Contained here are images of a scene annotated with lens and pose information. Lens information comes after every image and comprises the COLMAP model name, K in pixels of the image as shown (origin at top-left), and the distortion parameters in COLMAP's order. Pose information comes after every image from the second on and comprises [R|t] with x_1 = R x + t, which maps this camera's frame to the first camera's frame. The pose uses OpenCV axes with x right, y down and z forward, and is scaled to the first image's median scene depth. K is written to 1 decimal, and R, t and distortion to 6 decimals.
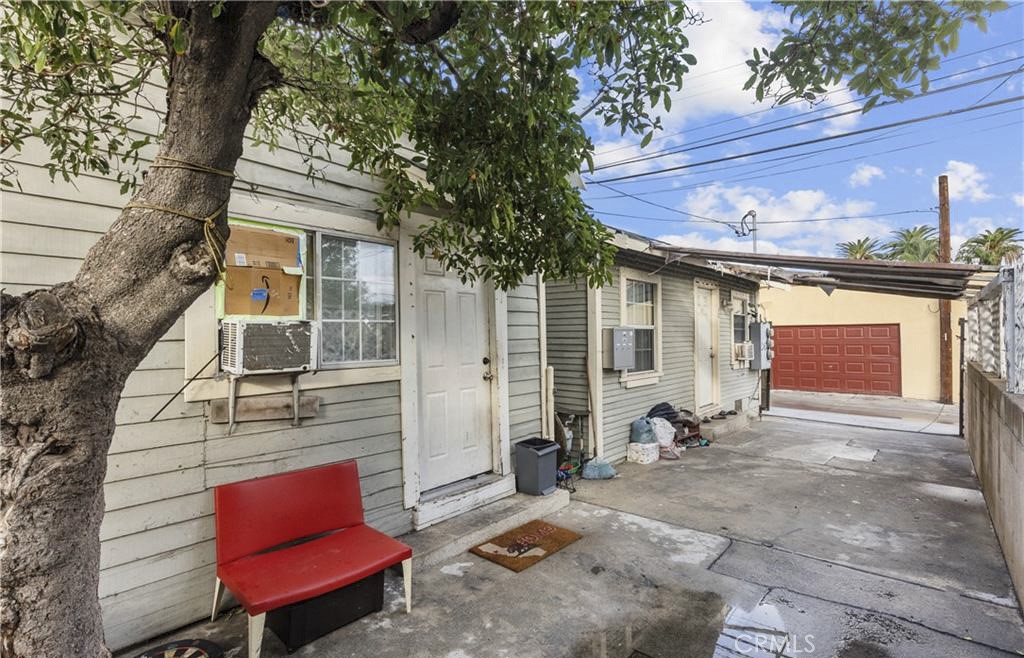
lens RADIAL K [[490.5, 0, 510.2], [0, 490.5, 327.7], [0, 0, 1]] dist [-0.000955, 0.000312]
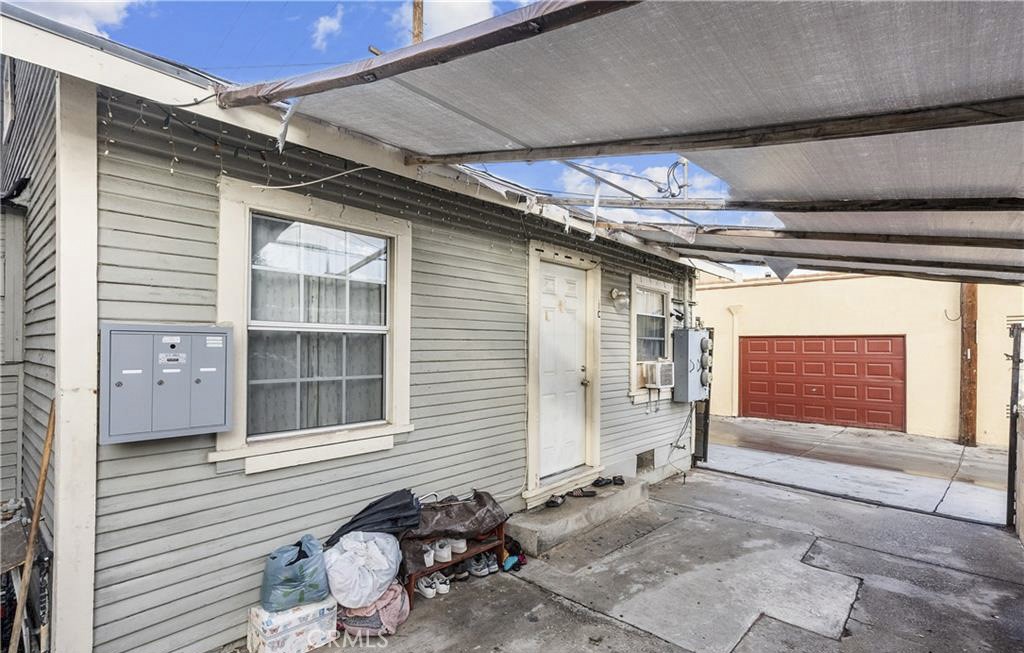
lens RADIAL K [[490.5, 0, 511.3], [0, 490.5, 343.3], [0, 0, 1]] dist [-0.000955, 0.000312]
pose [[0.999899, 0.013808, -0.003259, 0.343589], [-0.013760, 0.999800, 0.014485, 0.003029], [0.003458, -0.014438, 0.999890, 0.439603]]
